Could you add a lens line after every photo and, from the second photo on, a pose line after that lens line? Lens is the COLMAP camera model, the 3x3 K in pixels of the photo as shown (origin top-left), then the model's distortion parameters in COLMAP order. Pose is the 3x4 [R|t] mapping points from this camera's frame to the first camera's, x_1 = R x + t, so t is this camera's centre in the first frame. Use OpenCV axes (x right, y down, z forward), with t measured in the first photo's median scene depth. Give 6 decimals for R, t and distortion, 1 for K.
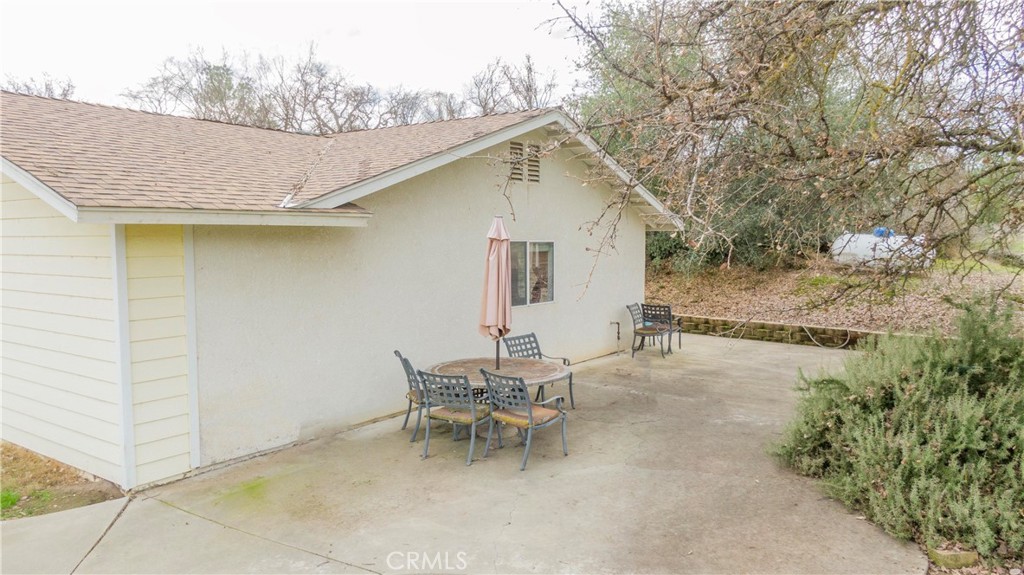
lens RADIAL K [[724.7, 0, 511.7], [0, 724.7, 288.2], [0, 0, 1]] dist [0.041940, -0.049631]
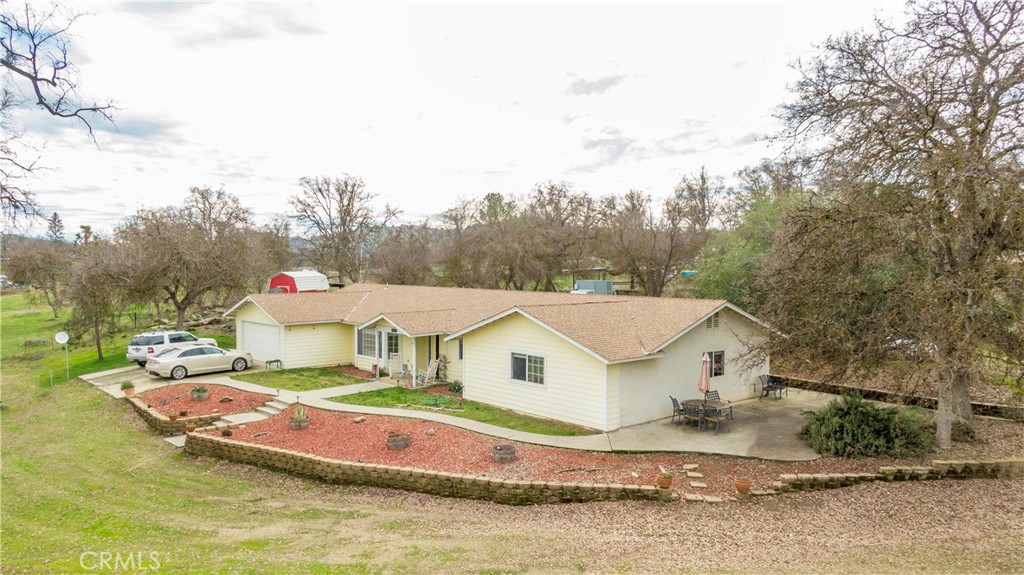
lens RADIAL K [[724.7, 0, 513.2], [0, 724.7, 285.6], [0, 0, 1]] dist [0.041940, -0.049631]
pose [[0.976383, 0.009138, -0.215853, -0.111300], [-0.017606, 0.999147, -0.037343, -0.183412], [0.215328, 0.040261, 0.975712, -1.562897]]
